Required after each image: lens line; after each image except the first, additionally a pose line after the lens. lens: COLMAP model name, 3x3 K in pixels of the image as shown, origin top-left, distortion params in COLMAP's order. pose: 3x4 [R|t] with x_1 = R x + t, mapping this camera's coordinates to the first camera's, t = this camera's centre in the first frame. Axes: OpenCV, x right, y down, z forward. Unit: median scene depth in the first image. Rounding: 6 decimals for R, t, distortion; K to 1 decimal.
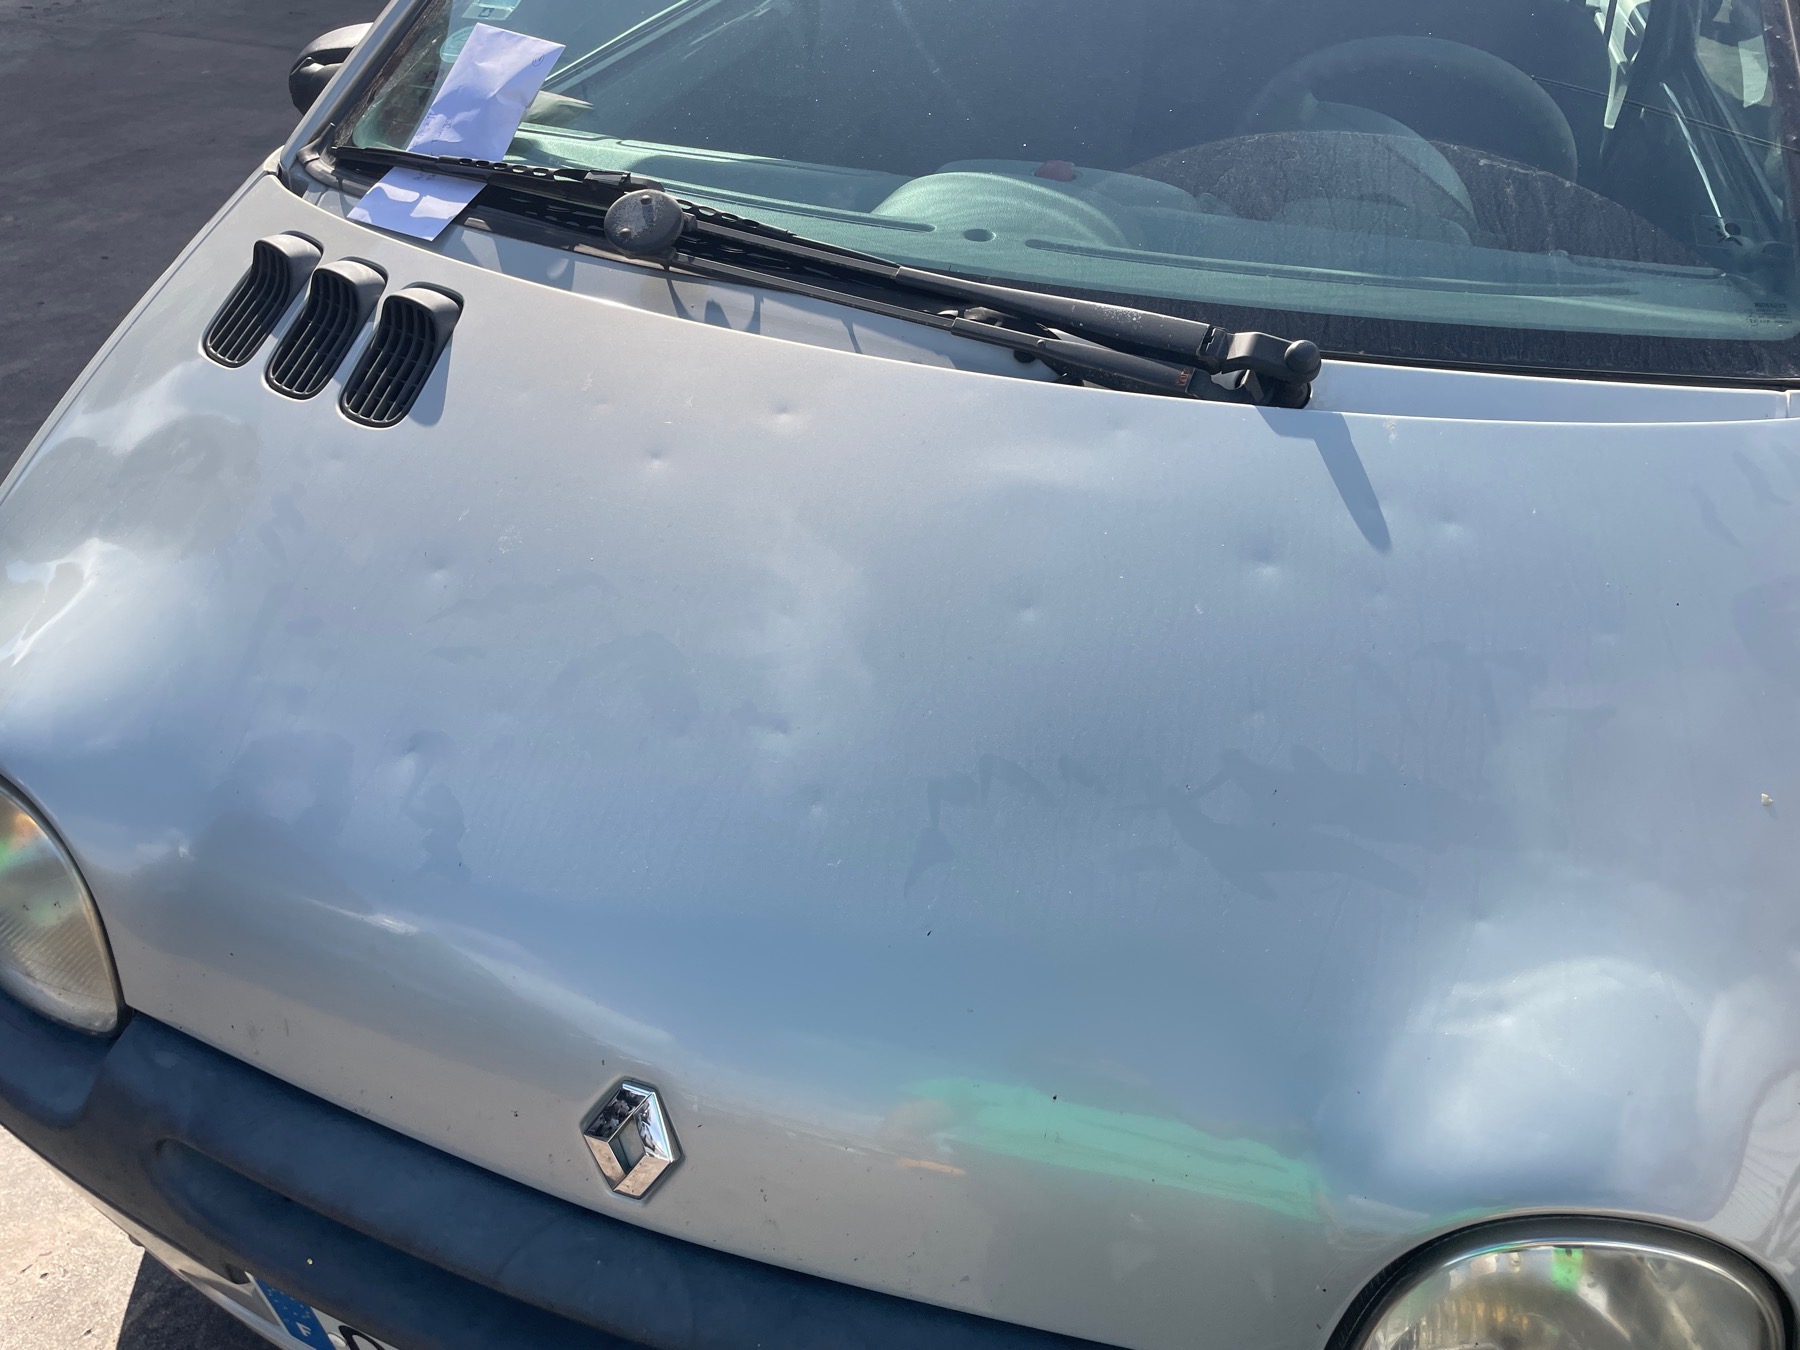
lens RADIAL K [[1362.0, 0, 889.1], [0, 1362.0, 665.5], [0, 0, 1]] dist [0.074471, -0.096907]
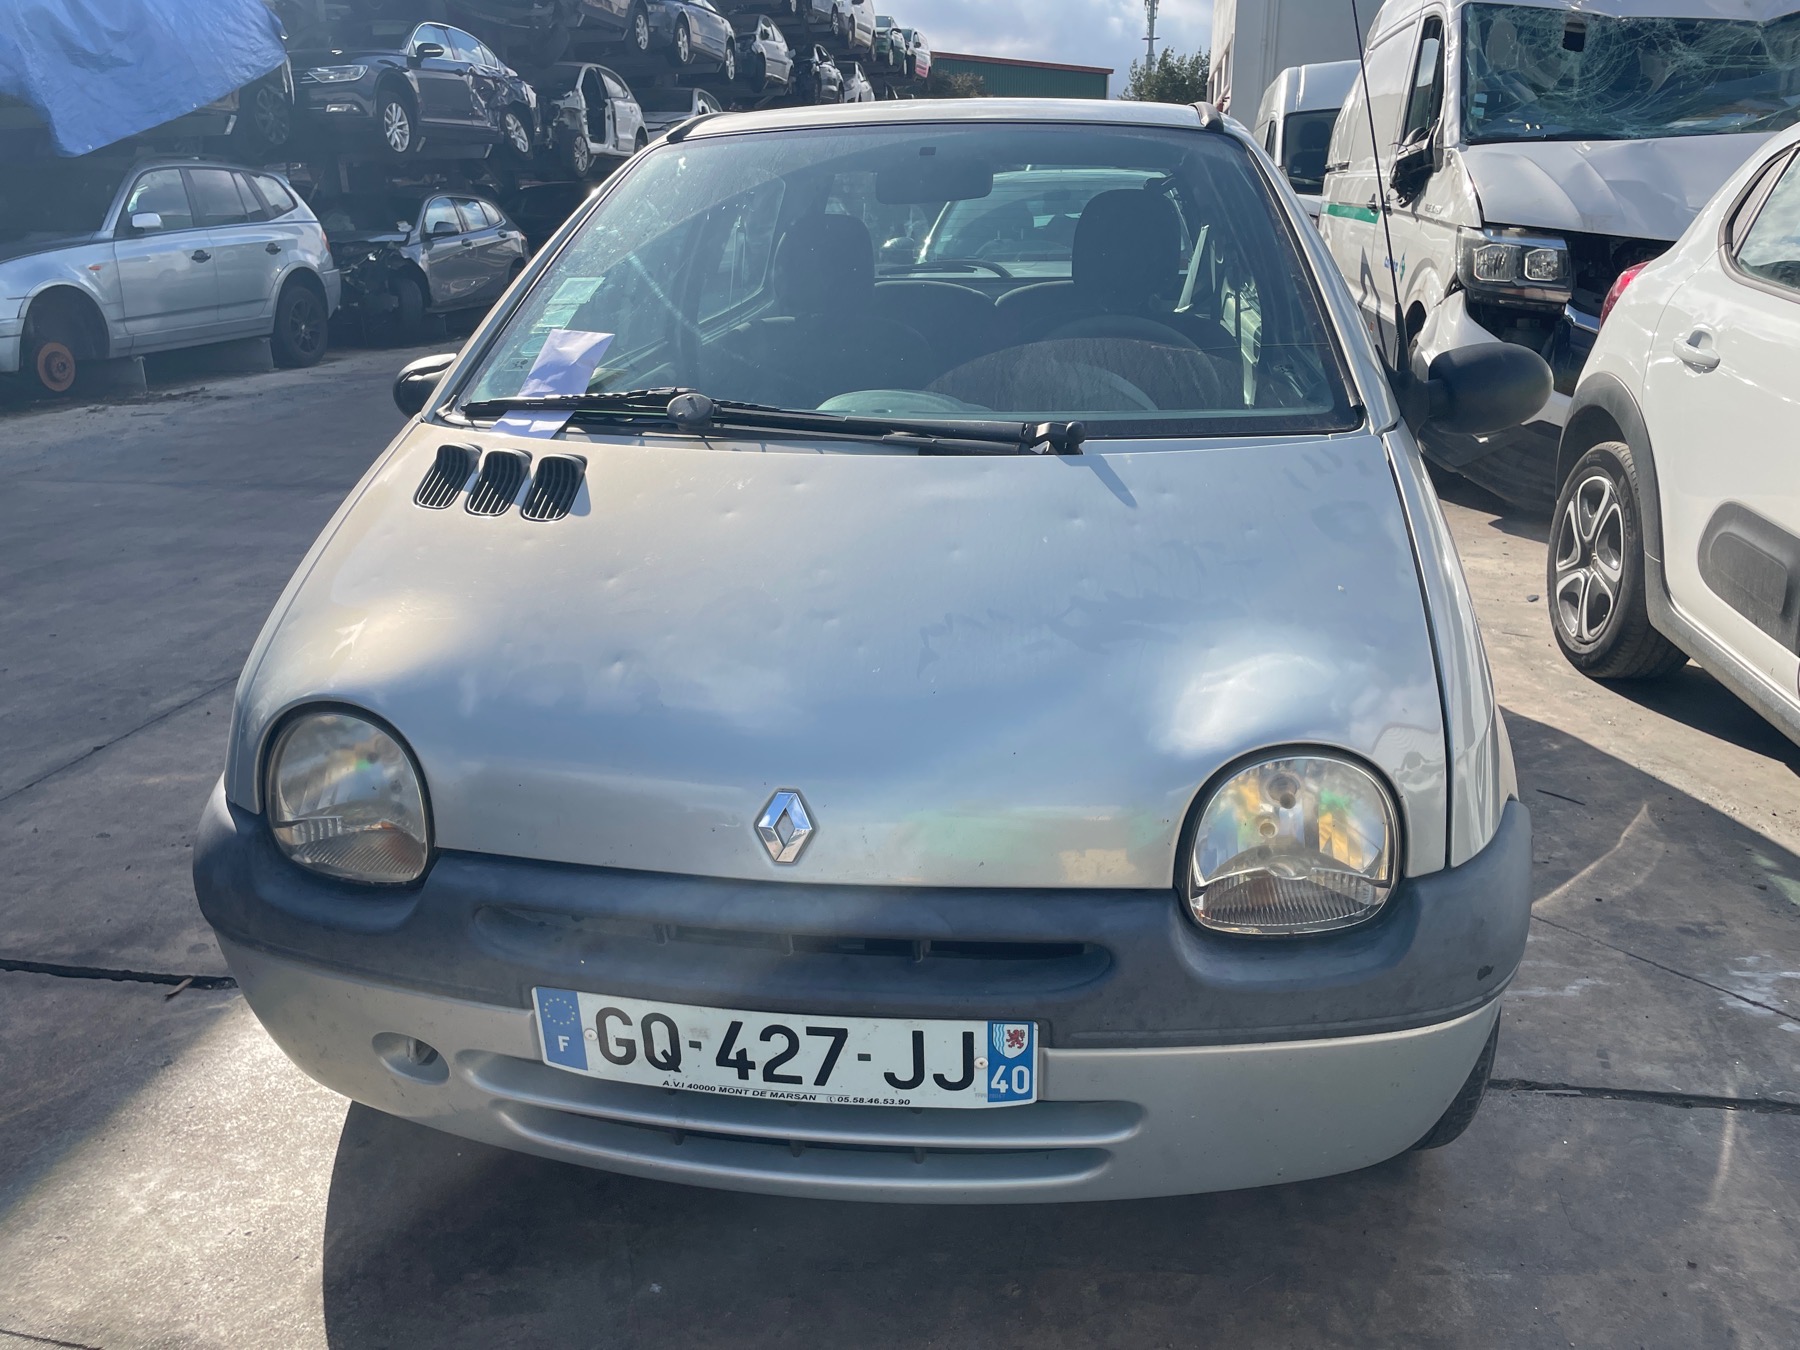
lens RADIAL K [[1362.0, 0, 900.0], [0, 1362.0, 685.3], [0, 0, 1]] dist [0.074471, -0.096907]
pose [[0.982793, -0.097932, 0.156609, -0.245170], [0.137148, 0.954838, -0.263581, 0.537227], [-0.123723, 0.280525, 0.951839, -0.607370]]
